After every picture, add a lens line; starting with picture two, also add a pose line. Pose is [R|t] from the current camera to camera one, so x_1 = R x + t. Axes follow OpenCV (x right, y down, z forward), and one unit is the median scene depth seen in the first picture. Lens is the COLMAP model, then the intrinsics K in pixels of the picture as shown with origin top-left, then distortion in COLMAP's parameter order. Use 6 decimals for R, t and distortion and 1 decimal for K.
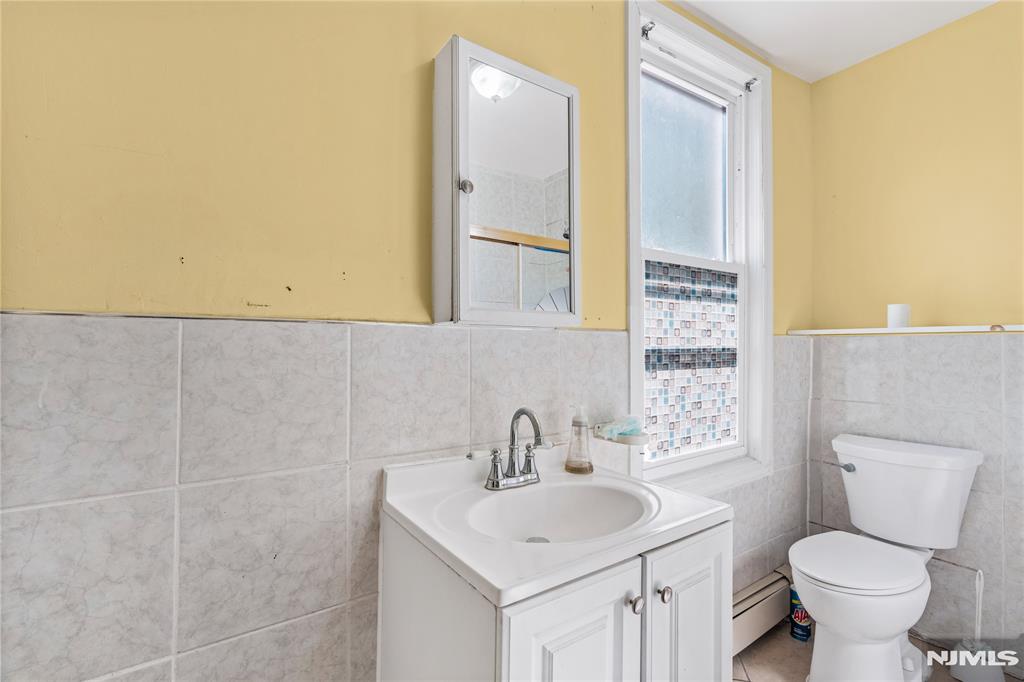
lens RADIAL K [[467.9, 0, 512.2], [0, 467.9, 345.0], [0, 0, 1]] dist [0.002793, 0.000082]
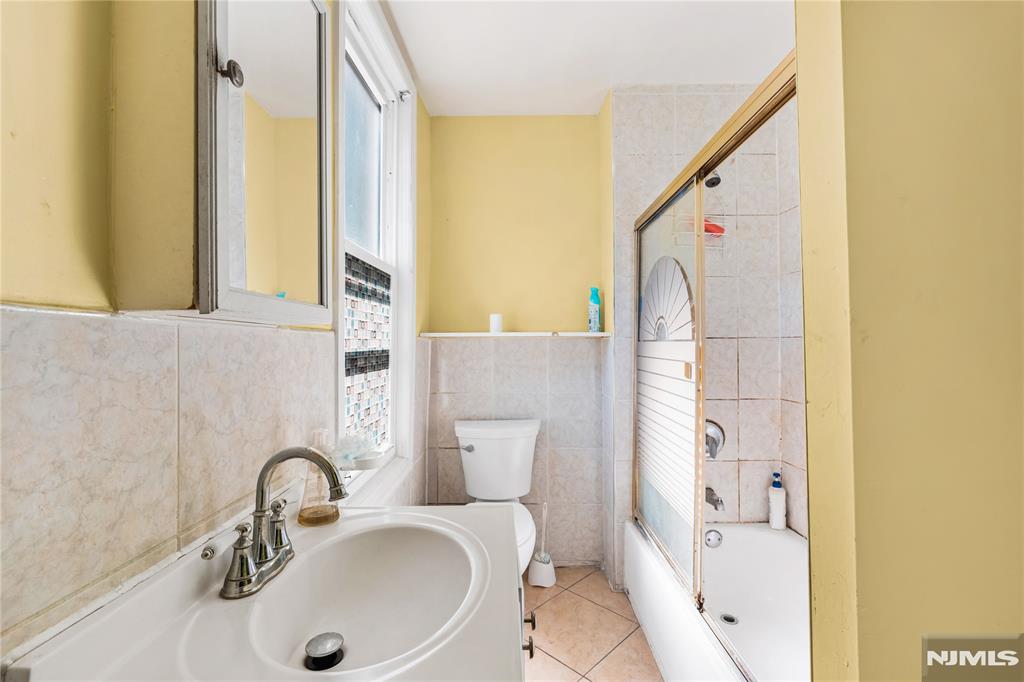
lens RADIAL K [[467.9, 0, 515.4], [0, 467.9, 335.9], [0, 0, 1]] dist [0.002793, 0.000082]
pose [[0.562878, 0.011704, 0.826457, -0.220772], [0.002184, 0.999875, -0.015647, -0.007254], [-0.826537, 0.010612, 0.562782, 0.242330]]
